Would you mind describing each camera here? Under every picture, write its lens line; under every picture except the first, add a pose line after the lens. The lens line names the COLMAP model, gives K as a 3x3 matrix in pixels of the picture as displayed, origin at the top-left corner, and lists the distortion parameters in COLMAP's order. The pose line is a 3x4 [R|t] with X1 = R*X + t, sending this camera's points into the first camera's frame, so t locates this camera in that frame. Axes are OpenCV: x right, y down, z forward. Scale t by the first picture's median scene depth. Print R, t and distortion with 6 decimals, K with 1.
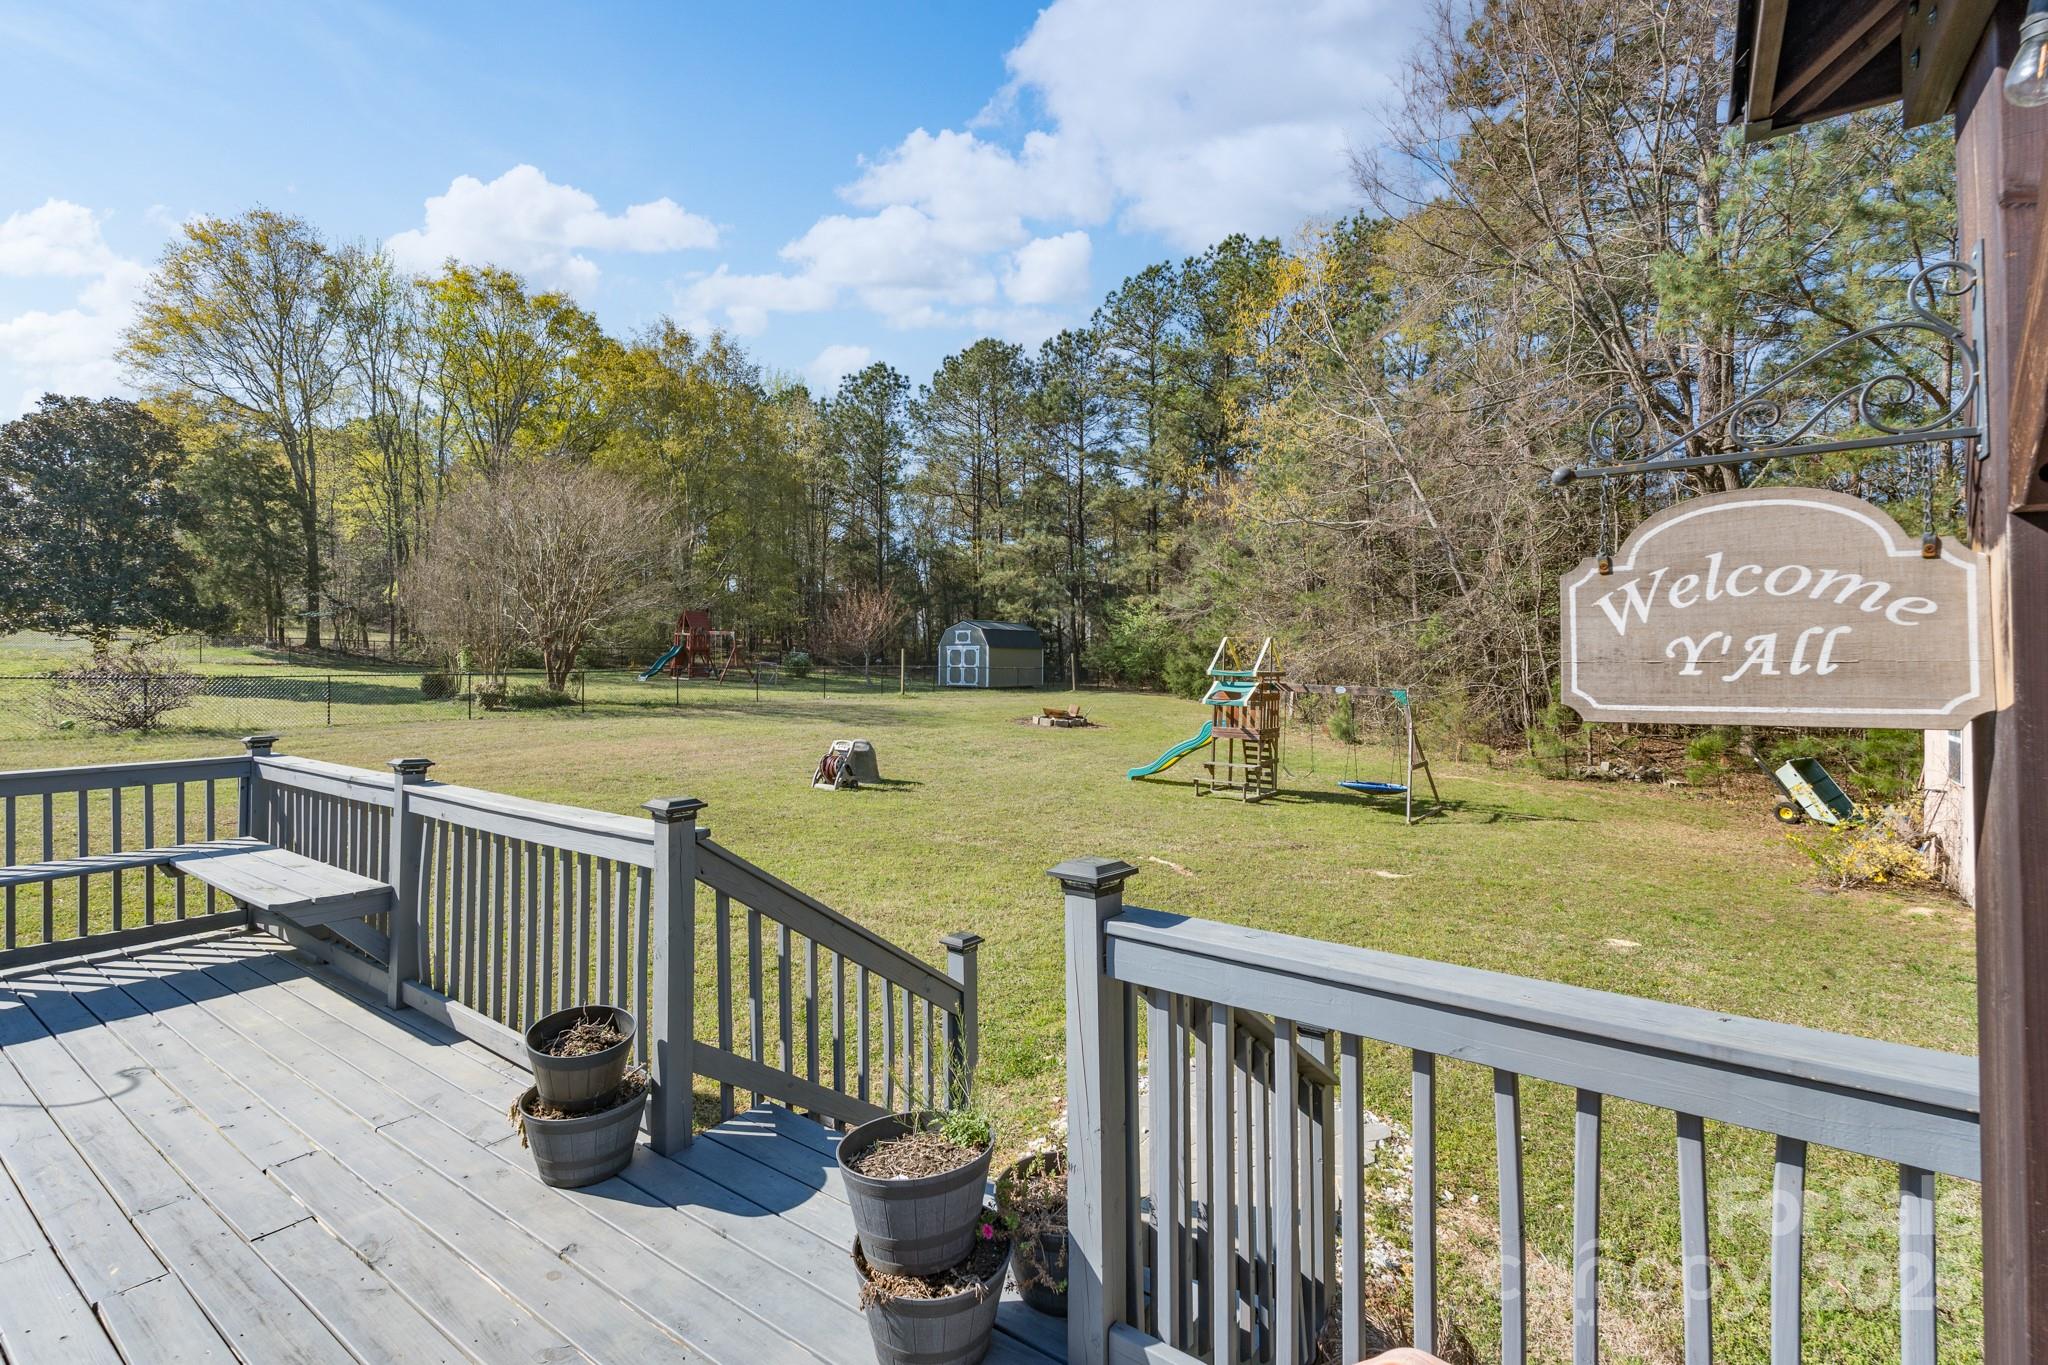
lens RADIAL K [[929.2, 0, 1027.4], [0, 929.2, 656.4], [0, 0, 1]] dist [-0.003777, -0.000245]
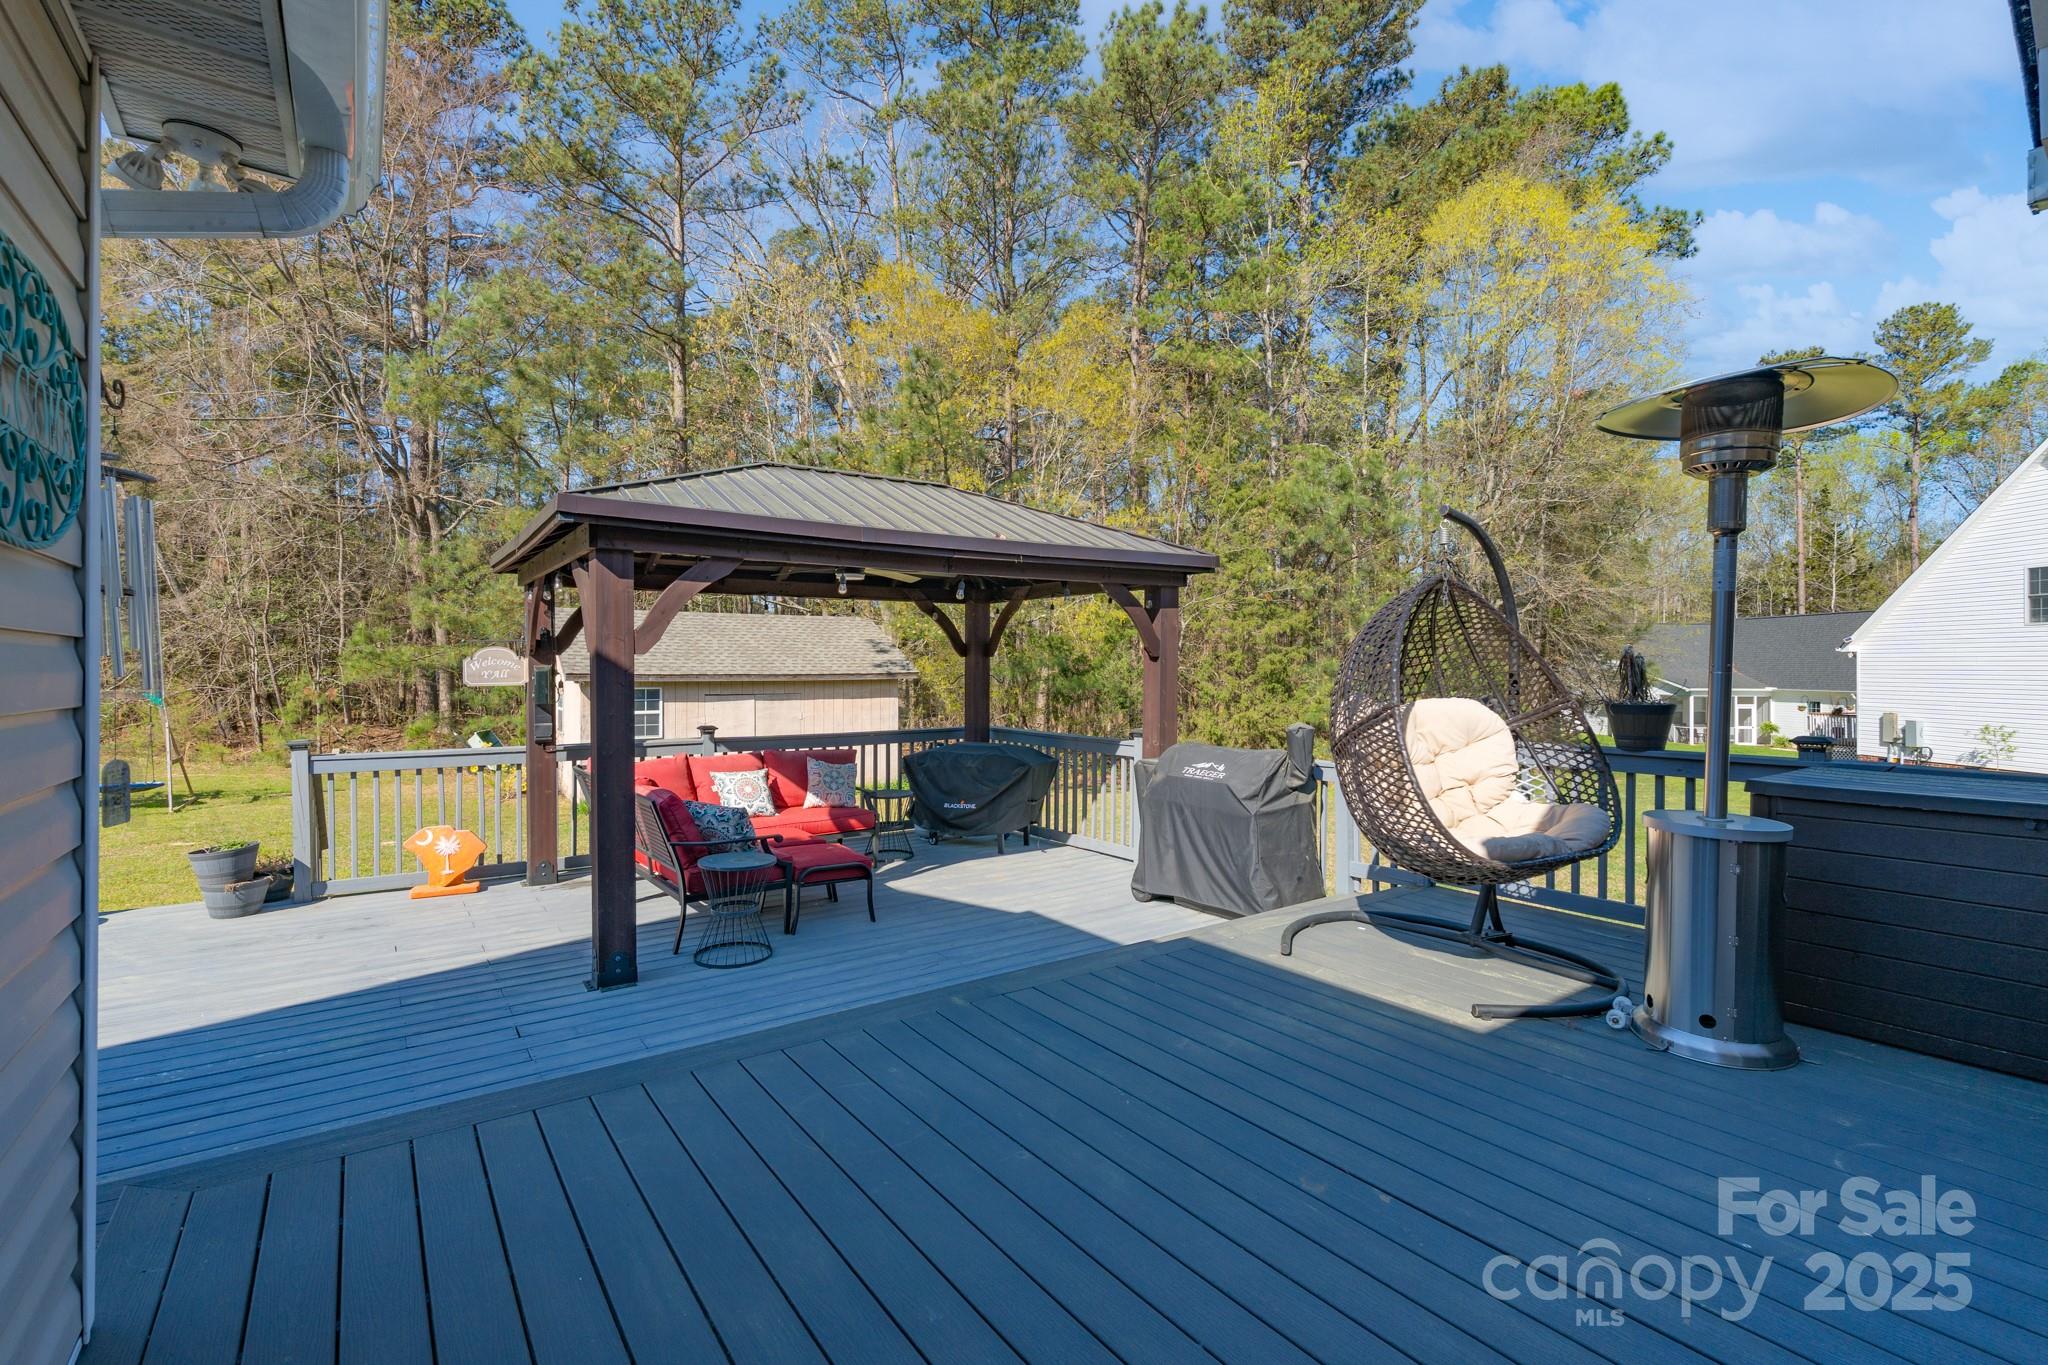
lens RADIAL K [[929.0, 0, 1015.0], [0, 929.0, 658.8], [0, 0, 1]] dist [-0.011146, -0.000328]
pose [[0.340801, 0.002249, 0.940133, -0.086571], [-0.005936, 0.999982, -0.000240, -0.002707], [-0.940117, -0.005499, 0.340808, -0.098443]]
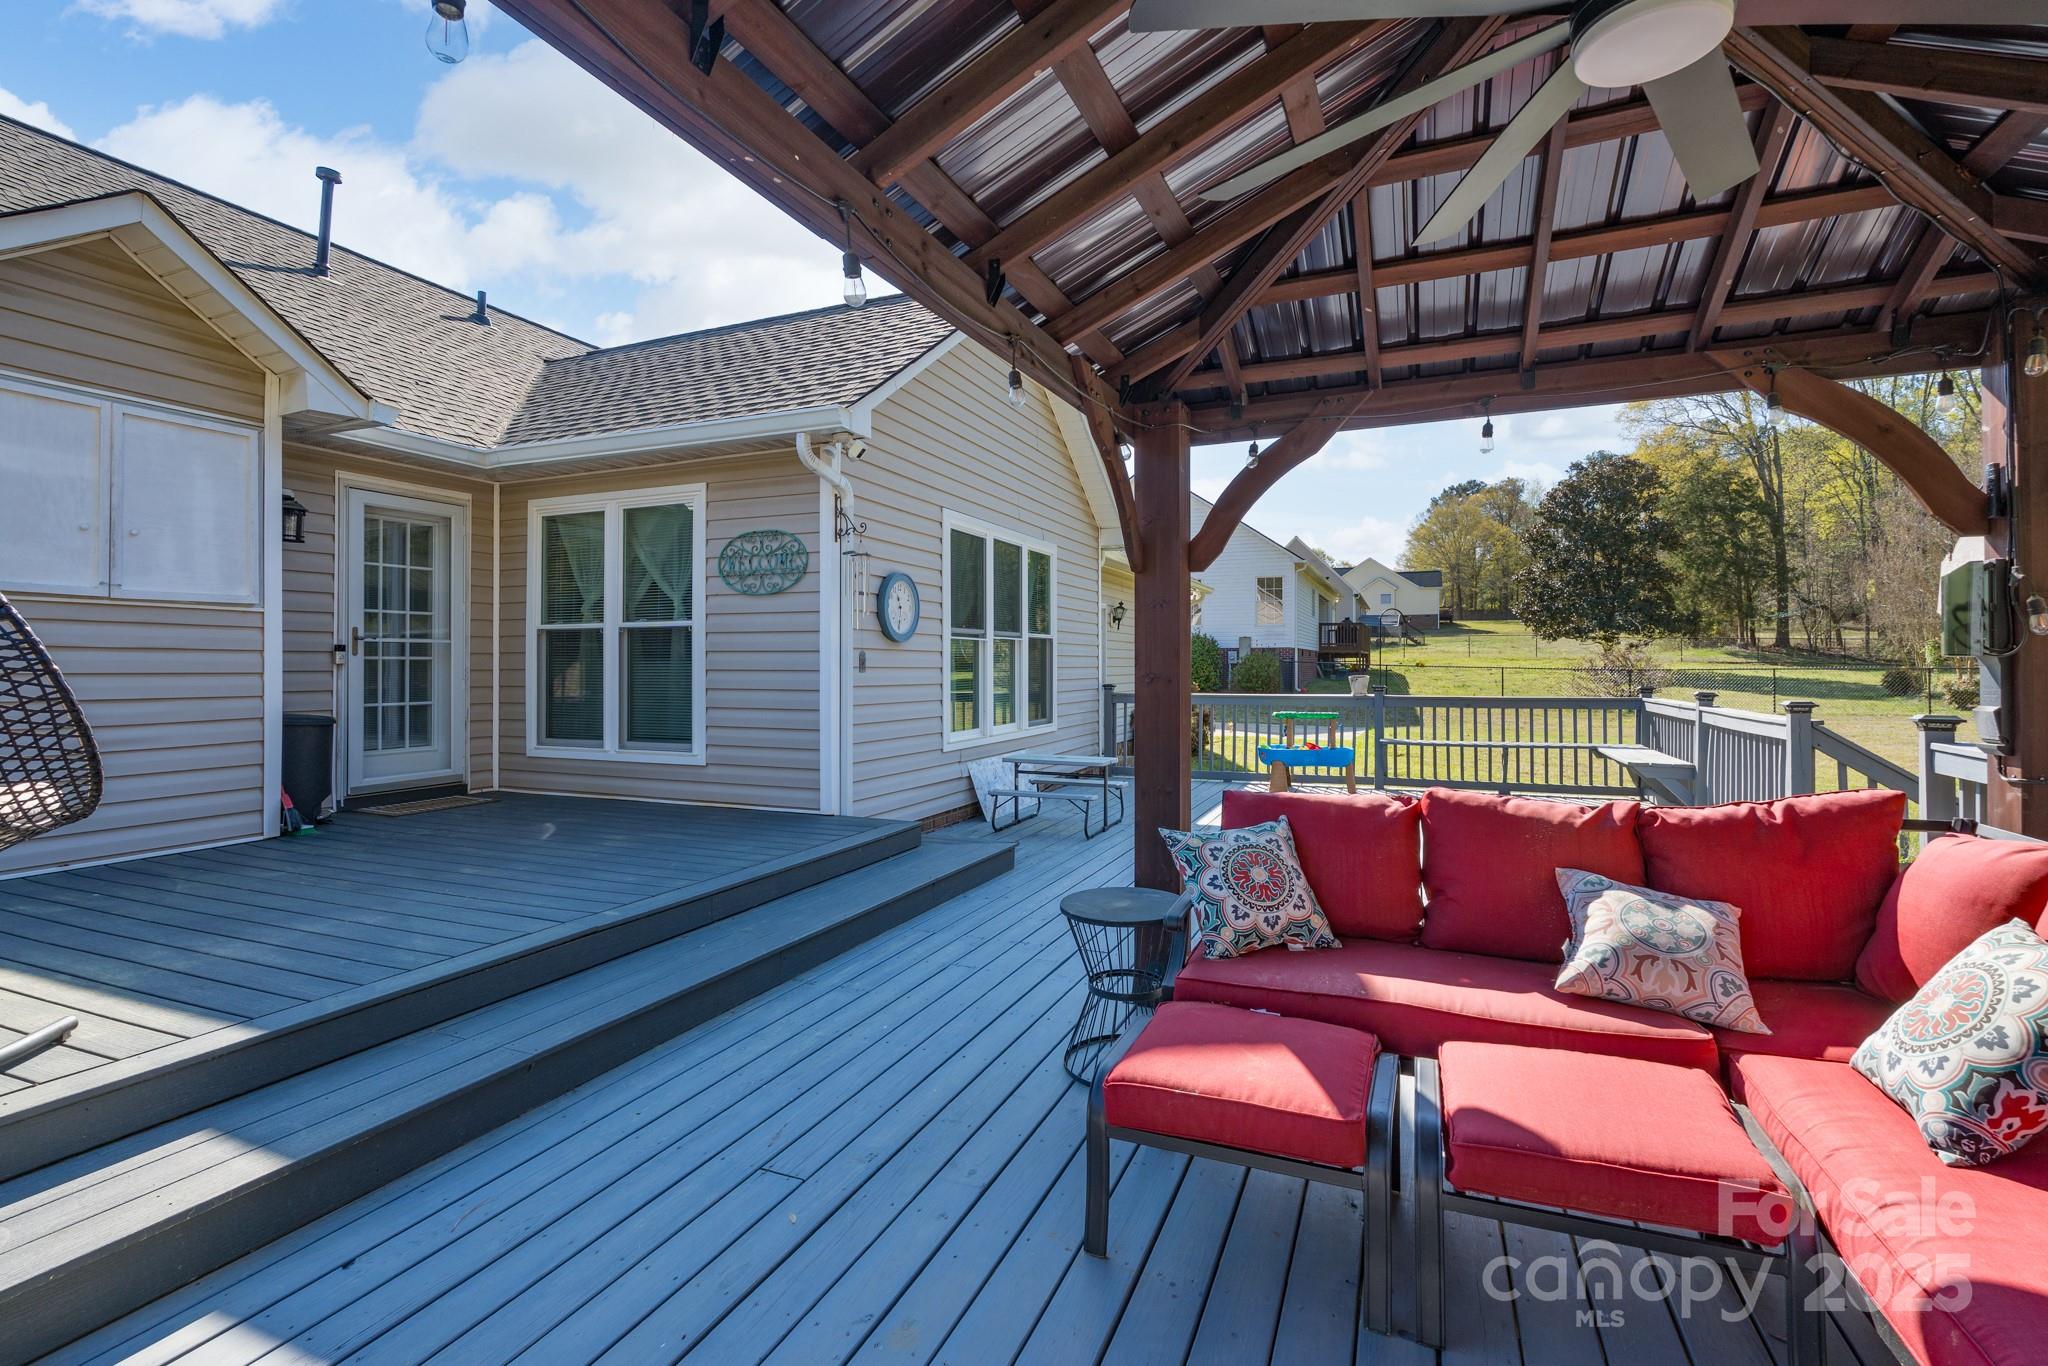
lens RADIAL K [[929.0, 0, 1015.0], [0, 929.0, 659.3], [0, 0, 1]] dist [-0.011146, -0.000328]
pose [[0.203823, -0.009508, -0.978962, 0.064937], [0.008997, 0.999929, -0.007838, 0.004564], [0.978967, -0.007210, 0.203894, -0.051622]]
